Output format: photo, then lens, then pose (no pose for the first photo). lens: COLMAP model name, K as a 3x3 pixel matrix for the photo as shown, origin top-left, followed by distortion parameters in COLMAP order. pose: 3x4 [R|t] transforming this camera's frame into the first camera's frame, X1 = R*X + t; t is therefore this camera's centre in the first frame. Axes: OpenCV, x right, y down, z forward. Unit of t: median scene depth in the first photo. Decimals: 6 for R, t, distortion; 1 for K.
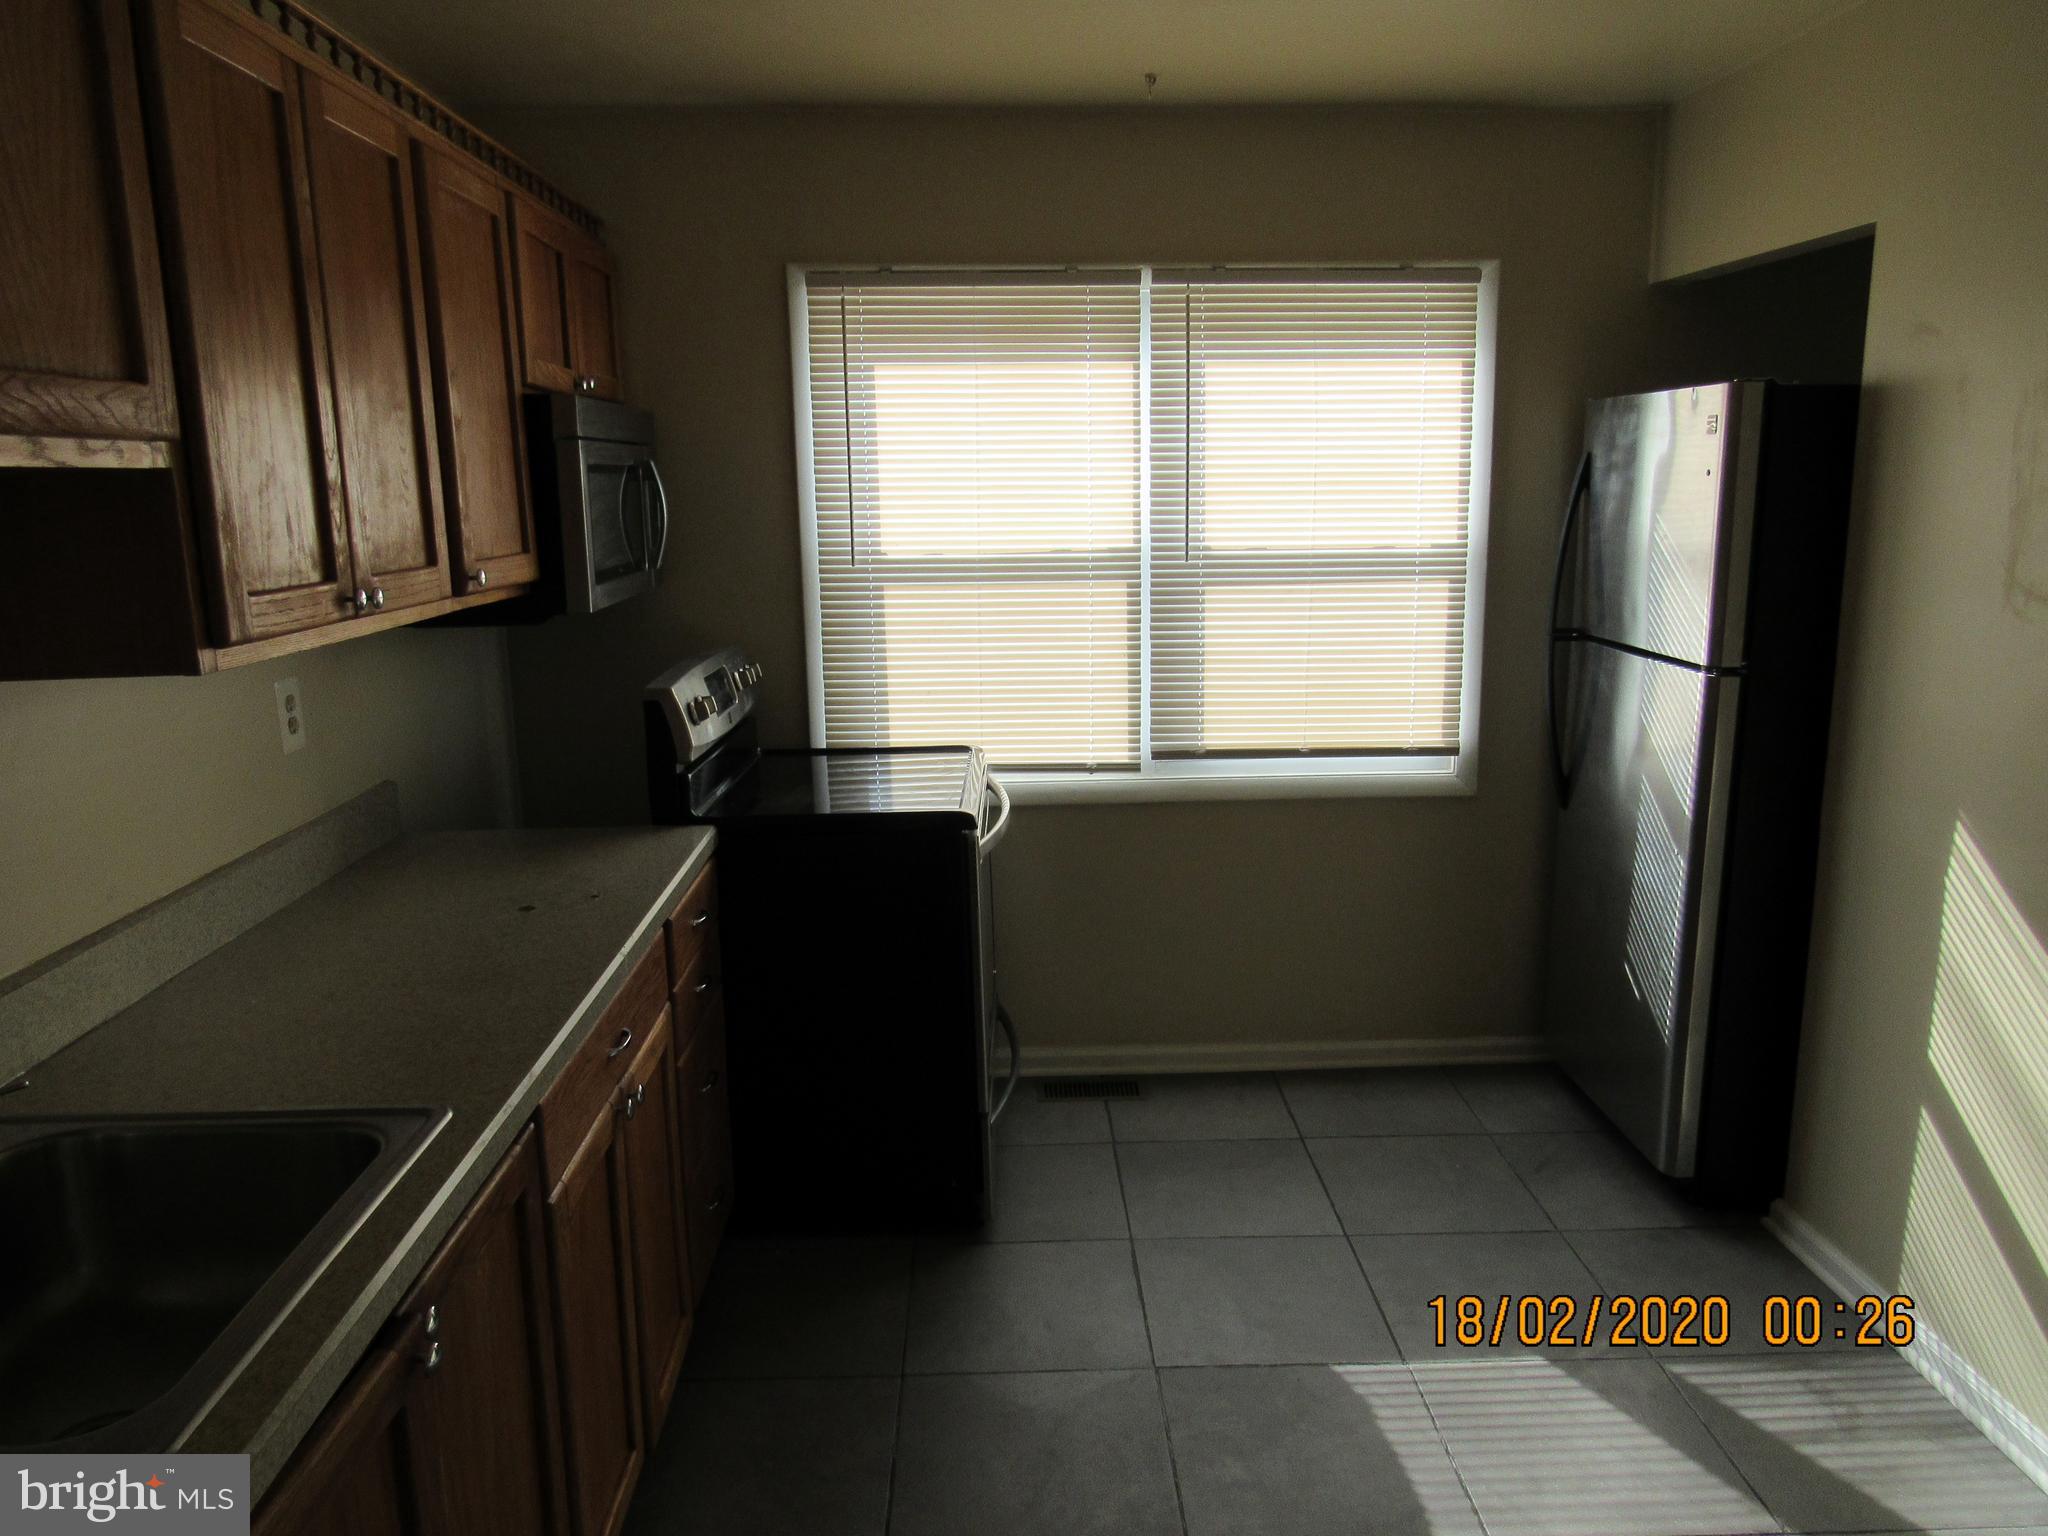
lens RADIAL K [[1461.6, 0, 1023.9], [0, 1461.6, 765.9], [0, 0, 1]] dist [0.005903, 0.010974]
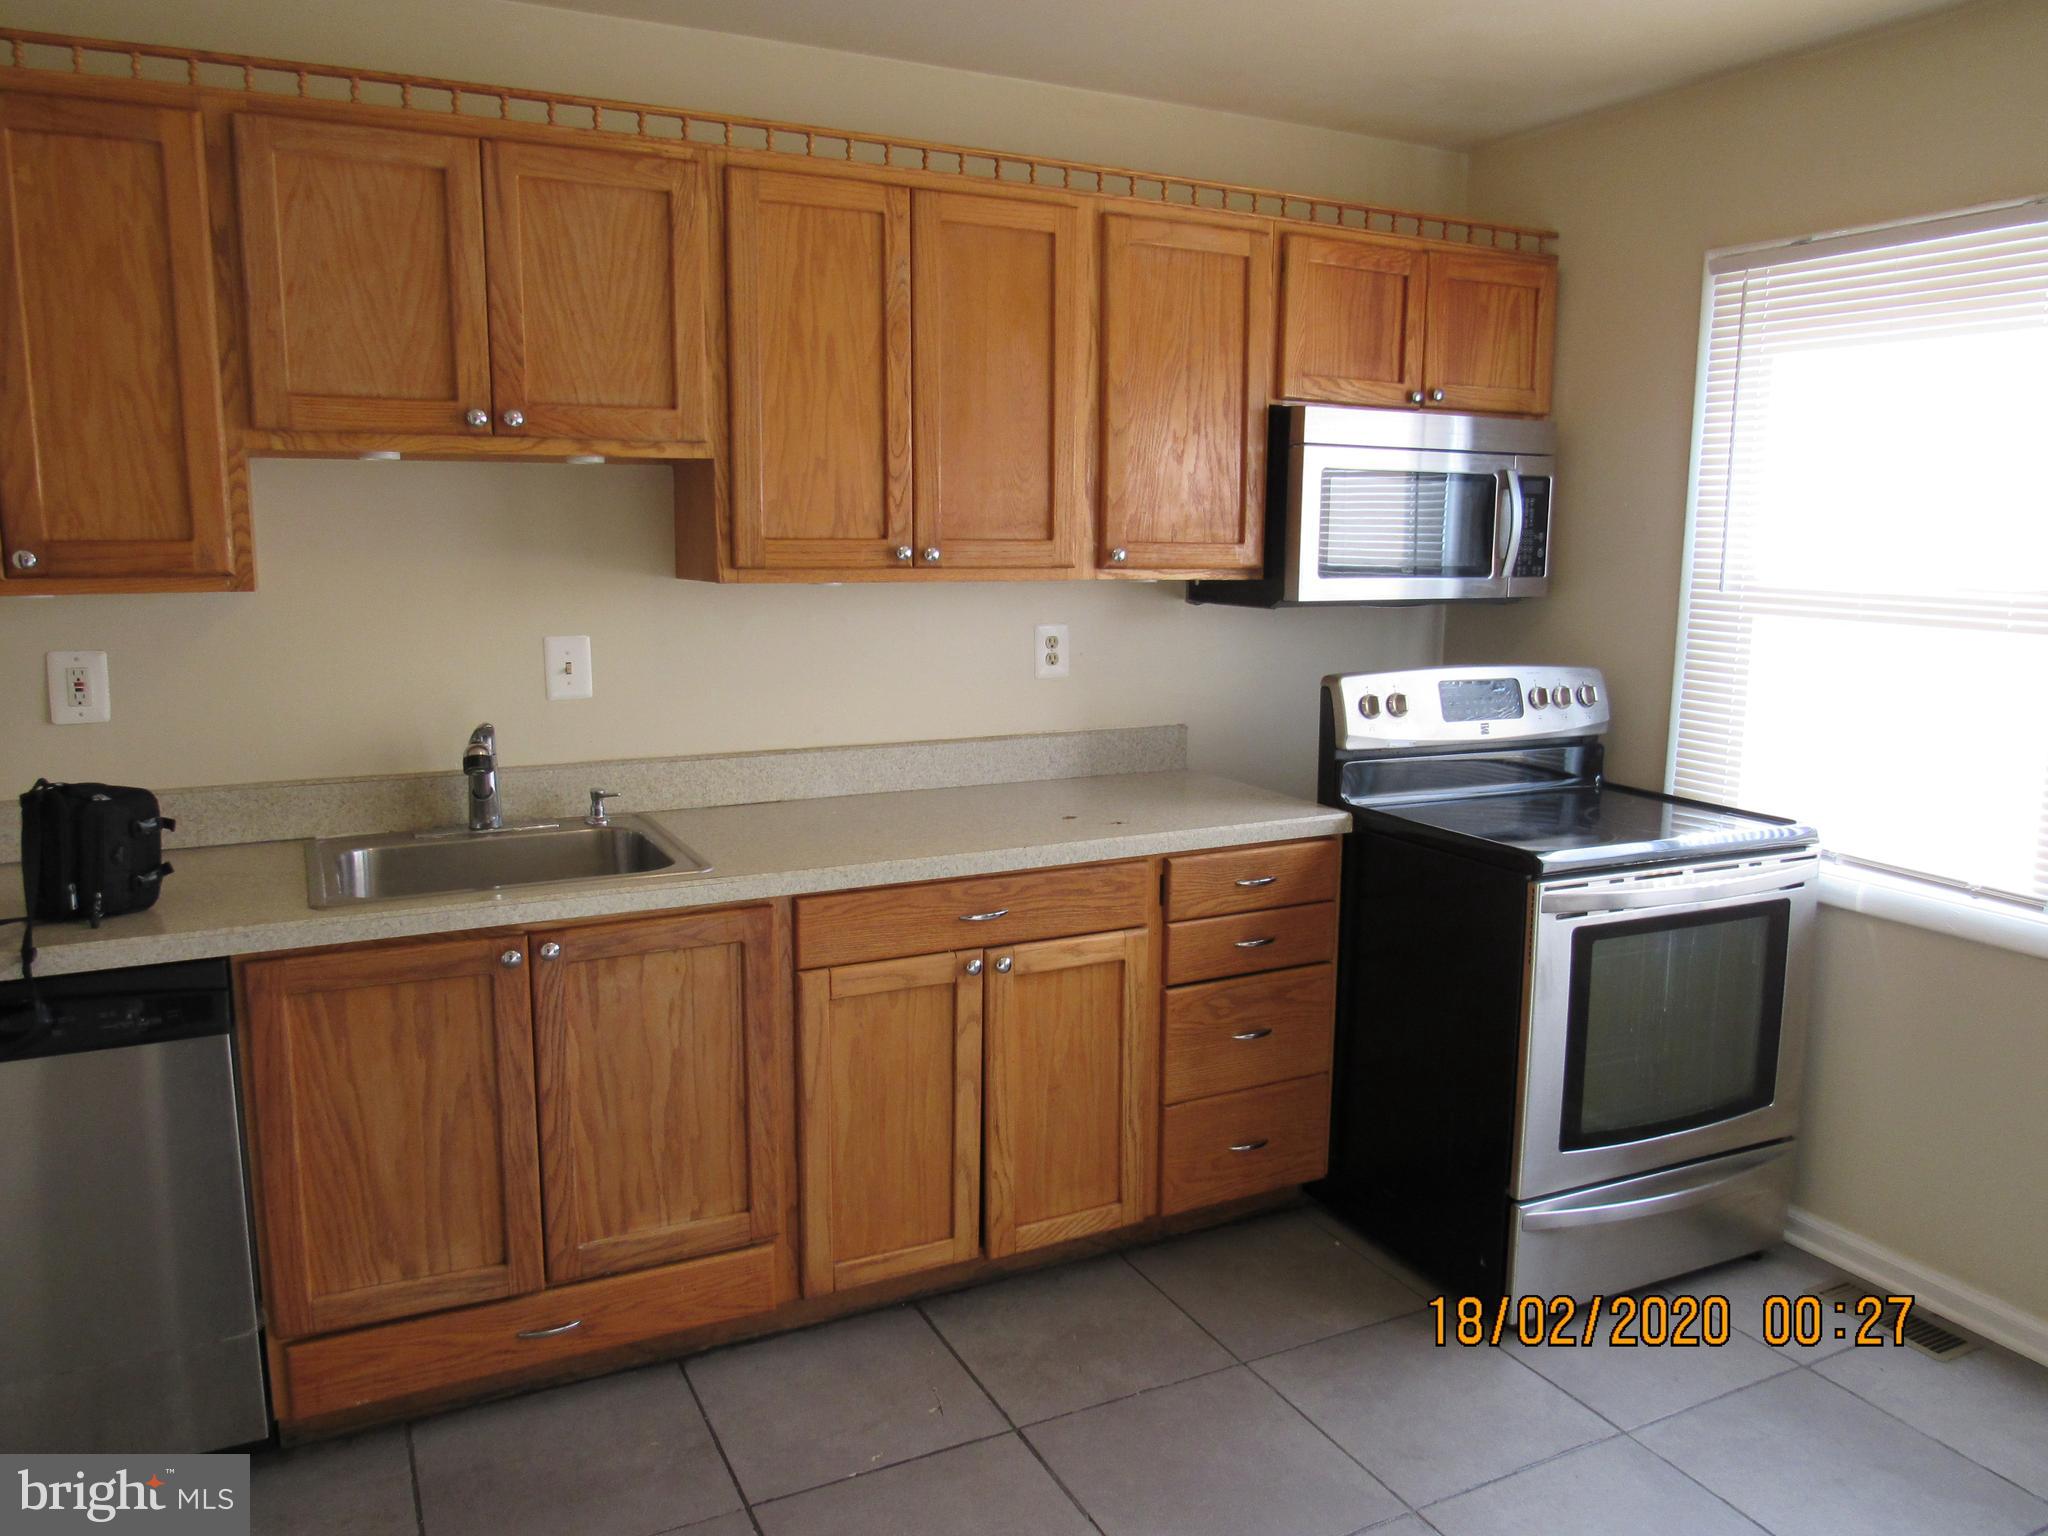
lens RADIAL K [[1461.6, 0, 1018.3], [0, 1461.6, 766.9], [0, 0, 1]] dist [0.005903, 0.010974]
pose [[0.421959, 0.174835, -0.889597, 0.517893], [-0.194157, 0.975891, 0.099701, -0.042380], [0.885581, 0.130651, 0.445731, 0.266649]]
